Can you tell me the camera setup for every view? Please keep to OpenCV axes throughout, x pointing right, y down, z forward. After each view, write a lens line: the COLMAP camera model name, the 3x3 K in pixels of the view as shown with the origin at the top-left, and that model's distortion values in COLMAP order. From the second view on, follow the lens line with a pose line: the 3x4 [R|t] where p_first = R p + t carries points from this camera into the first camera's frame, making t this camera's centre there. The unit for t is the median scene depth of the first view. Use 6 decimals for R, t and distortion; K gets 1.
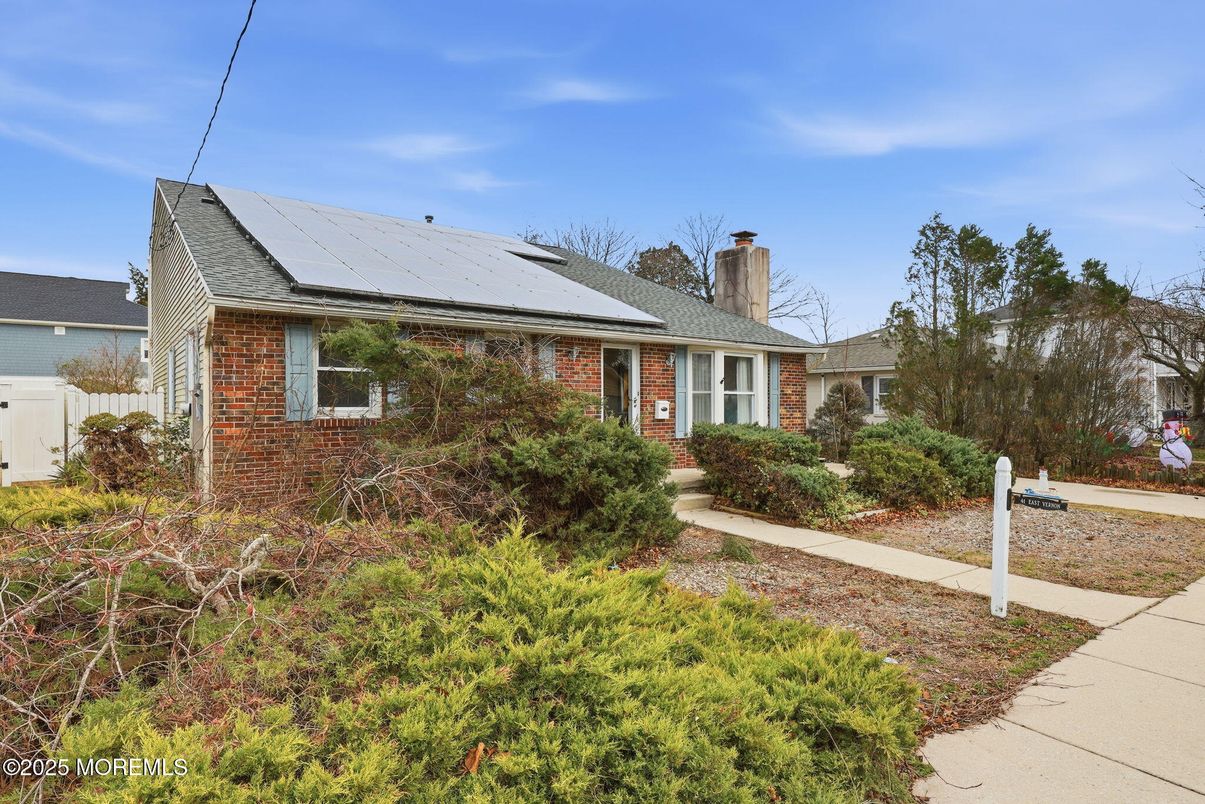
lens RADIAL K [[652.3, 0, 597.8], [0, 652.3, 403.5], [0, 0, 1]] dist [0.000702, -0.002791]
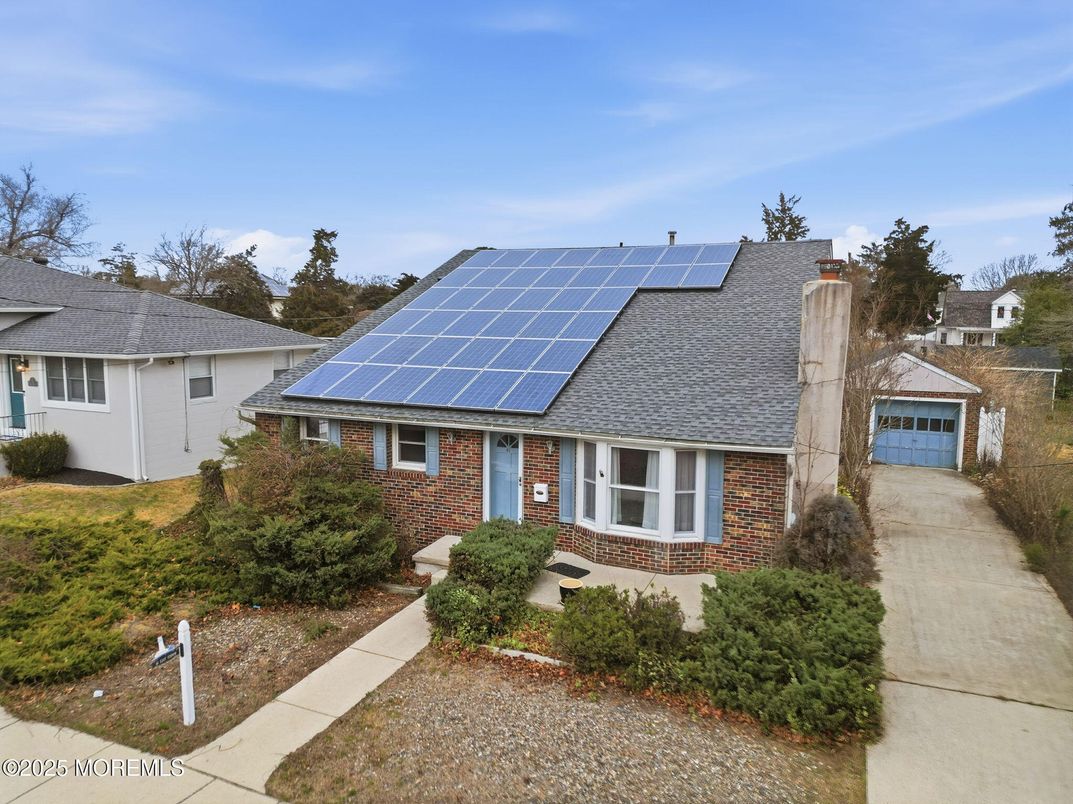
lens RADIAL K [[747.1, 0, 537.8], [0, 747.1, 396.9], [0, 0, 1]] dist [0.067317, -0.054099]
pose [[0.498292, 0.106028, -0.860501, 1.528346], [-0.008357, 0.993035, 0.117519, -0.391378], [0.866969, -0.051367, 0.495708, 0.549426]]
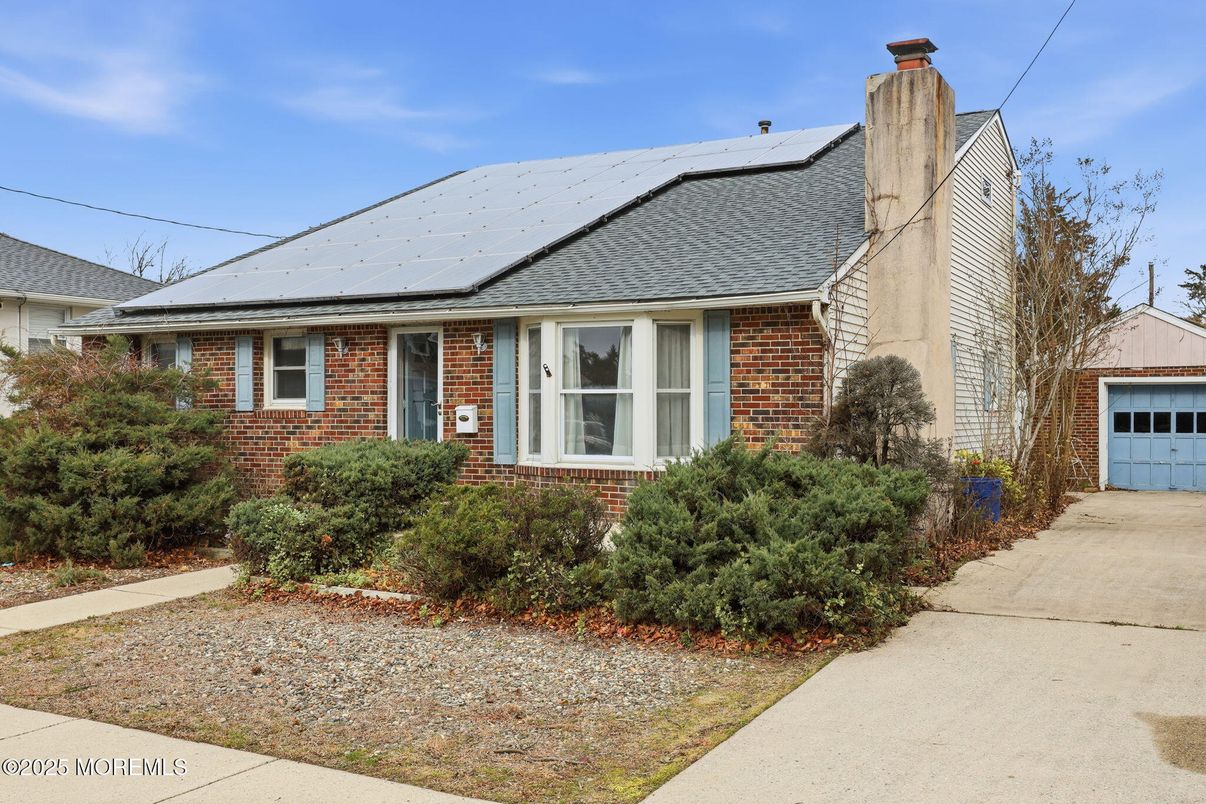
lens RADIAL K [[1171.0, 0, 603.0], [0, 1171.0, 412.7], [0, 0, 1]] dist [-0.007379, 0.000000]
pose [[0.420498, 0.001445, -0.907292, 1.694069], [0.000387, 0.999998, 0.001772, 0.000936], [0.907293, -0.001096, 0.420497, 0.849320]]
